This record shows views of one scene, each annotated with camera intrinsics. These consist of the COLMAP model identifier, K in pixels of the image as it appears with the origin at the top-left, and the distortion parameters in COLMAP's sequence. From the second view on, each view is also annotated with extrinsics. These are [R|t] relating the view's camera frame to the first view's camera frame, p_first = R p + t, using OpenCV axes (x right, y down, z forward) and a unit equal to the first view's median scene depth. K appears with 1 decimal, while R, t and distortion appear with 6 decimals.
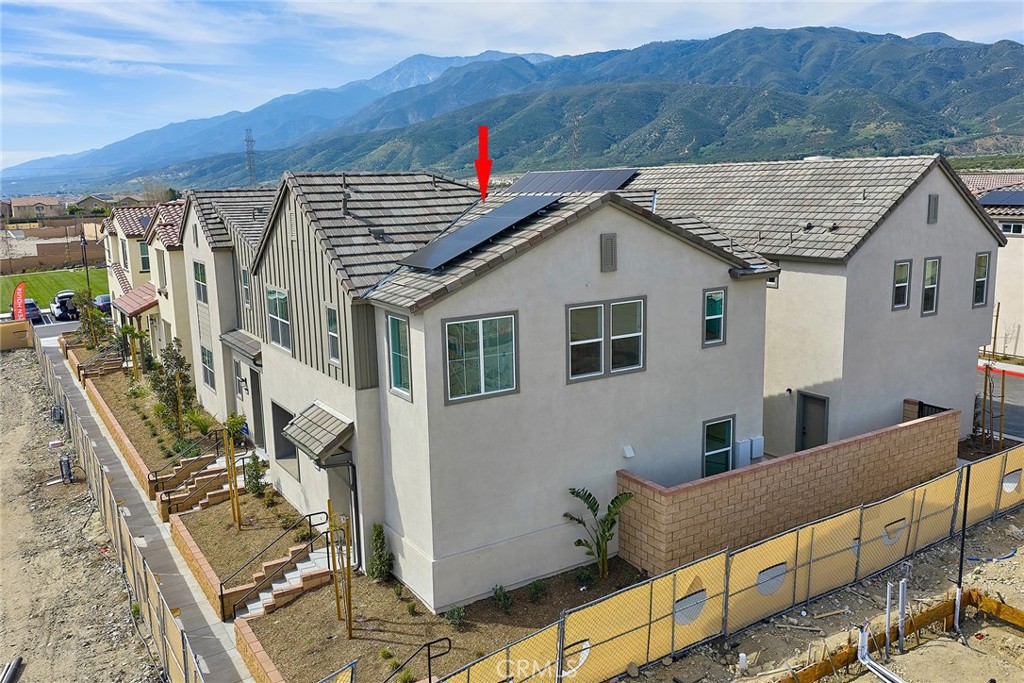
lens RADIAL K [[862.6, 0, 496.0], [0, 862.6, 345.8], [0, 0, 1]] dist [-0.033040, -0.010855]
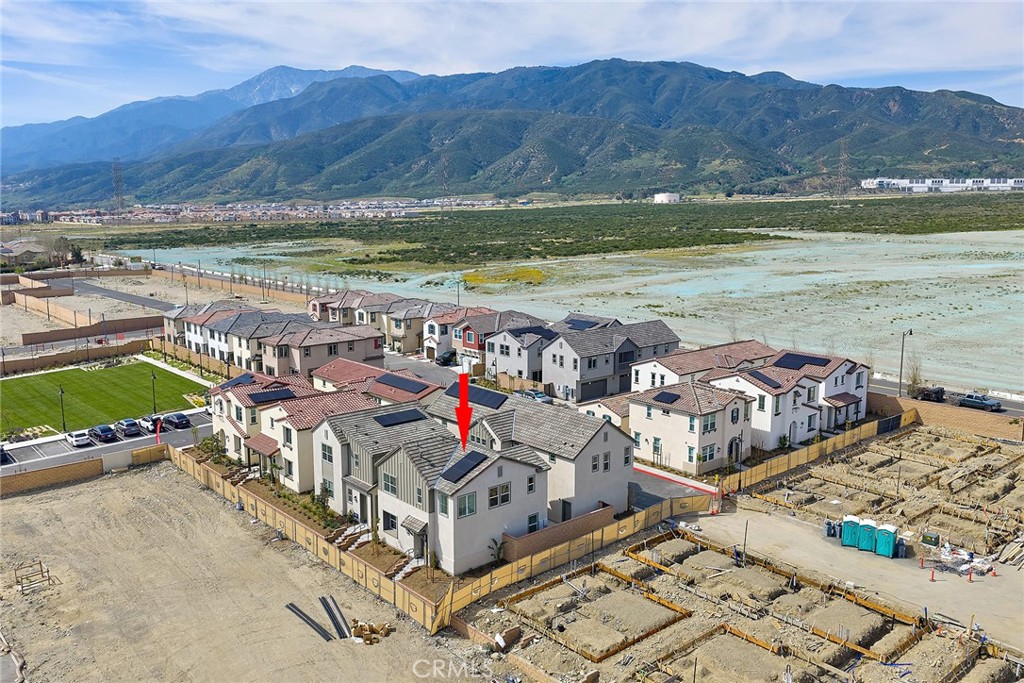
lens RADIAL K [[848.1, 0, 518.4], [0, 848.1, 338.2], [0, 0, 1]] dist [0.008155, -0.007814]
pose [[0.984289, -0.000412, 0.176564, -0.392722], [0.004643, 0.999712, -0.023551, -0.549141], [-0.176504, 0.024001, 0.984007, -2.350984]]
